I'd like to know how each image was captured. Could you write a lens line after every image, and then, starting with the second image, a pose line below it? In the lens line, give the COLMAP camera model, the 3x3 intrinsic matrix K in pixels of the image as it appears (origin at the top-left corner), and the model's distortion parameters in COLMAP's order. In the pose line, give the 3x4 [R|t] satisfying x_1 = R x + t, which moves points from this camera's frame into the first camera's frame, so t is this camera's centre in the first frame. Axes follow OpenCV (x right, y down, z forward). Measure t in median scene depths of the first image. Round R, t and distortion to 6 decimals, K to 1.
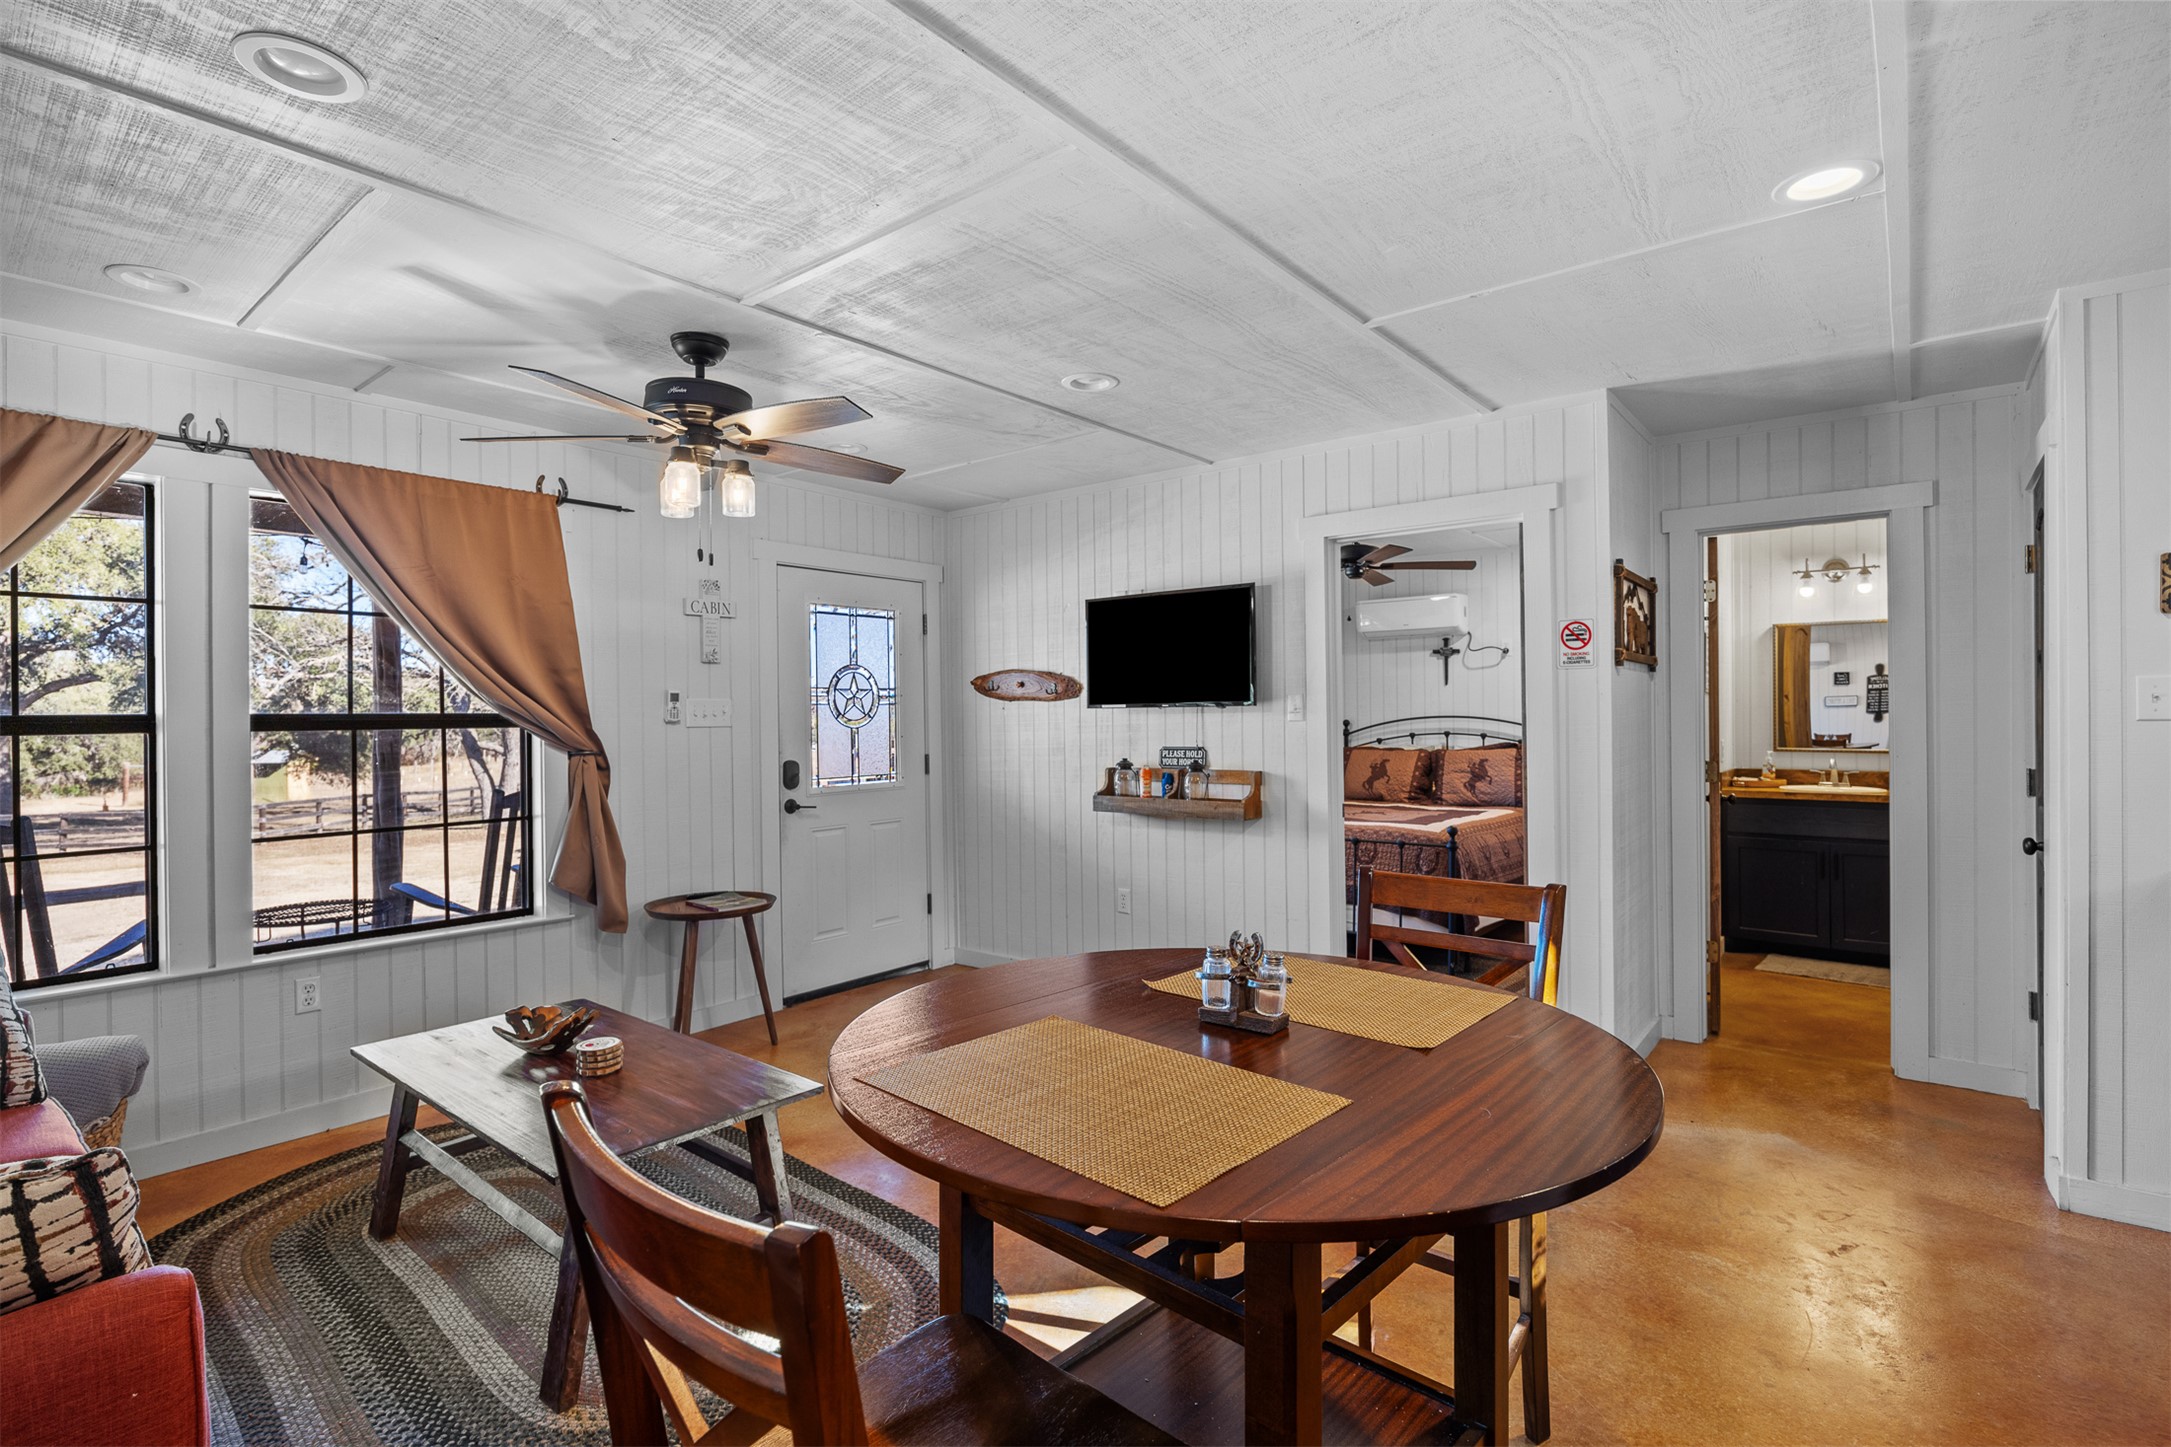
lens RADIAL K [[1029.1, 0, 1089.1], [0, 1029.1, 702.9], [0, 0, 1]] dist [-0.001306, -0.000202]
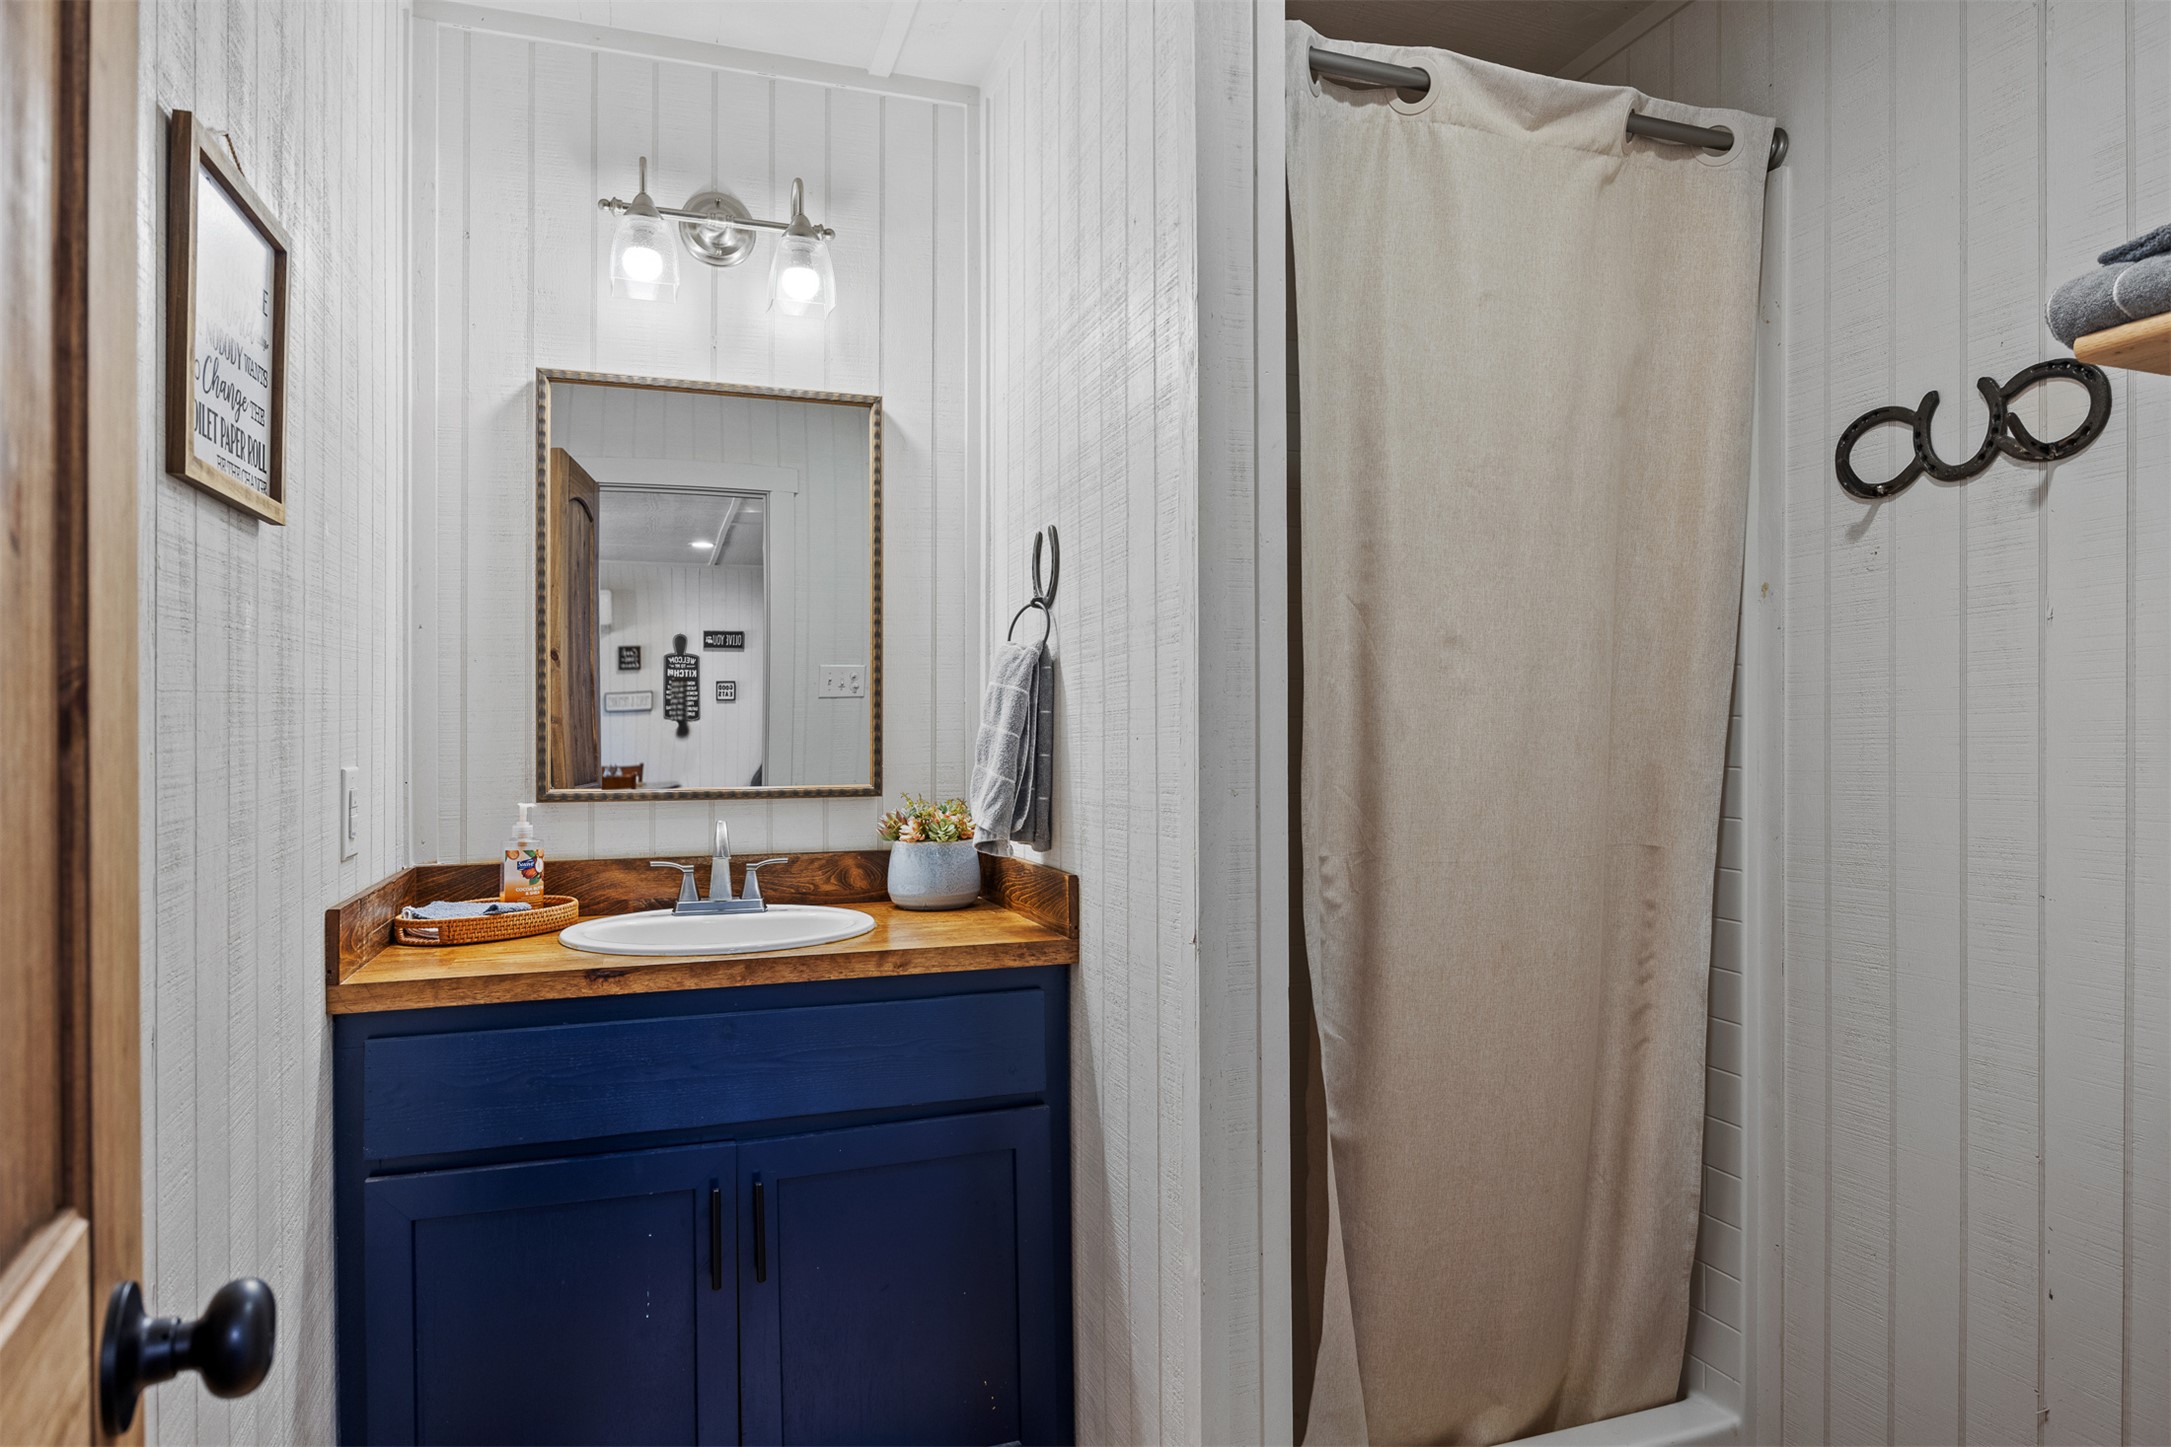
lens RADIAL K [[1284.8, 0, 1088.3], [0, 1284.8, 728.0], [0, 0, 1]] dist [0.035413, 0.000098]
pose [[0.524552, 0.008259, 0.851338, 0.434575], [-0.002319, 0.999963, -0.008272, 0.028601], [-0.851375, 0.002365, 0.524552, 0.674658]]
